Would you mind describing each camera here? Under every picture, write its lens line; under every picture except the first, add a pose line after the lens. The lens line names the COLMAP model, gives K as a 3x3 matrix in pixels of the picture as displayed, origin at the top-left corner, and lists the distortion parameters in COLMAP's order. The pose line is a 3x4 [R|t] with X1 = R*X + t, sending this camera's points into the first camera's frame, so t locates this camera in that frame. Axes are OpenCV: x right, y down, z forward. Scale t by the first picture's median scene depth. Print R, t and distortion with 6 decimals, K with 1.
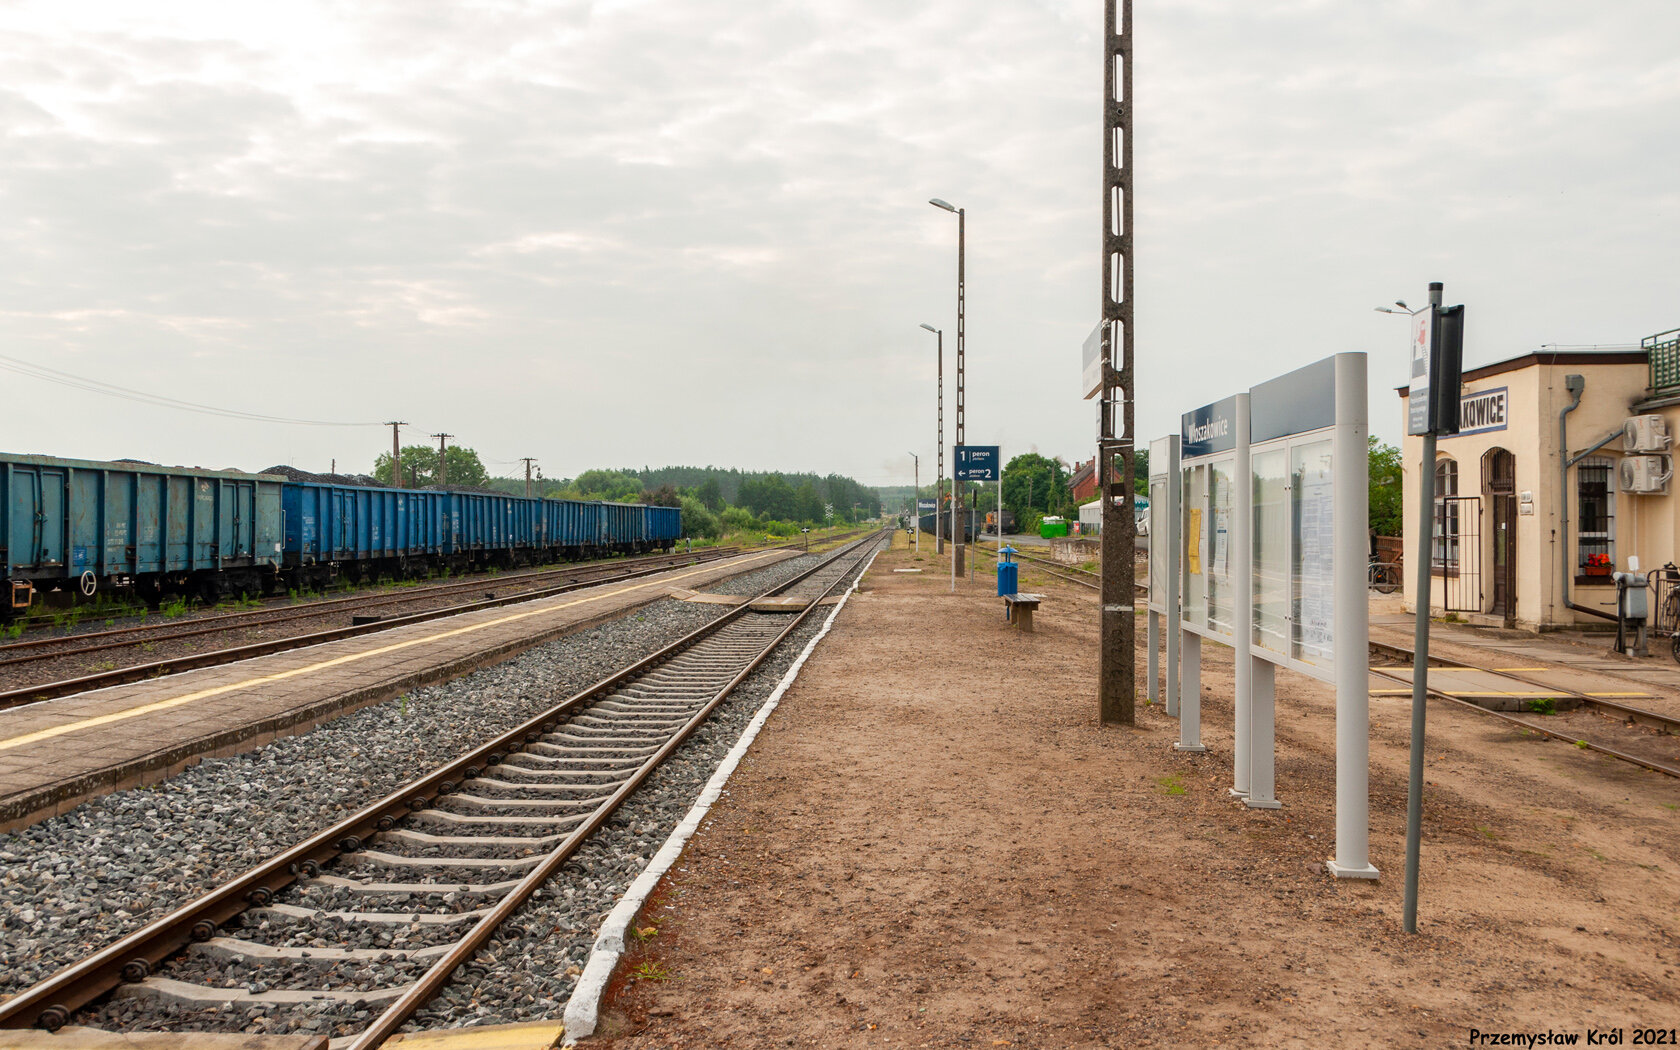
lens RADIAL K [[1555.9, 0, 829.0], [0, 1555.9, 489.6], [0, 0, 1]] dist [-0.078661, 0.000000]
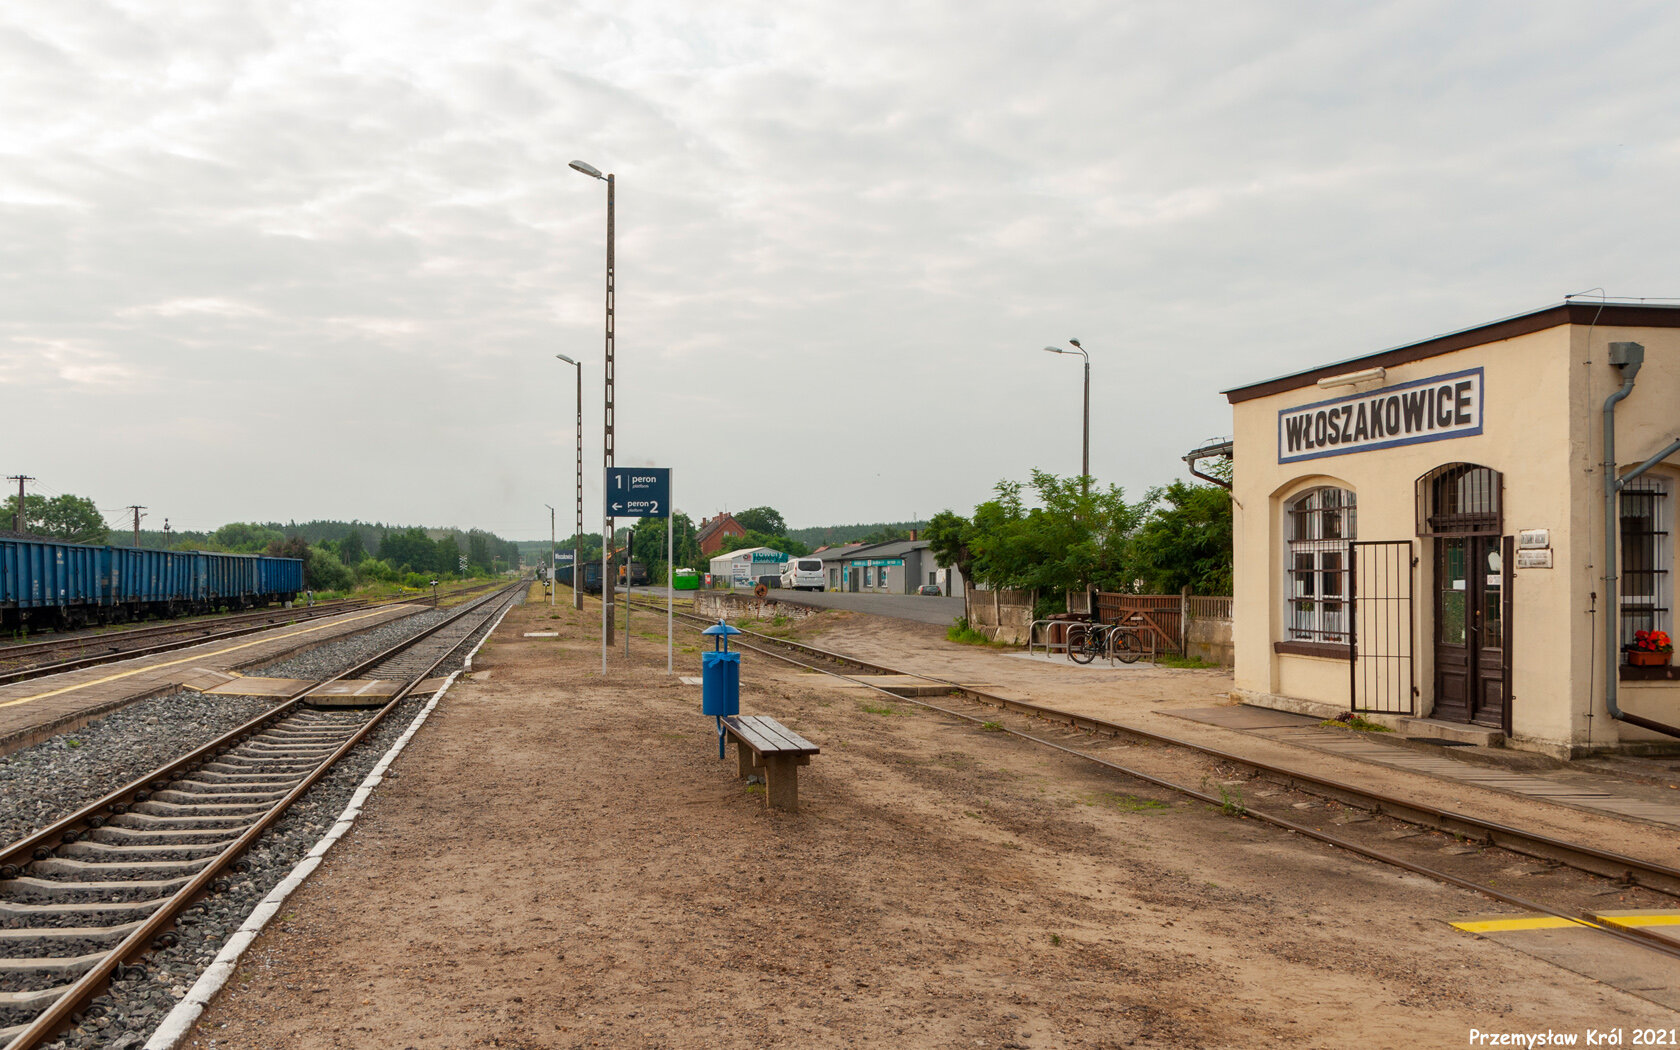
lens RADIAL K [[1419.5, 0, 728.6], [0, 1419.5, 572.7], [0, 0, 1]] dist [0.013544, -0.022877]
pose [[0.984001, 0.001828, 0.178152, 0.011570], [-0.005388, 0.999795, 0.019502, 0.003670], [-0.178080, -0.020150, 0.983810, 0.200415]]
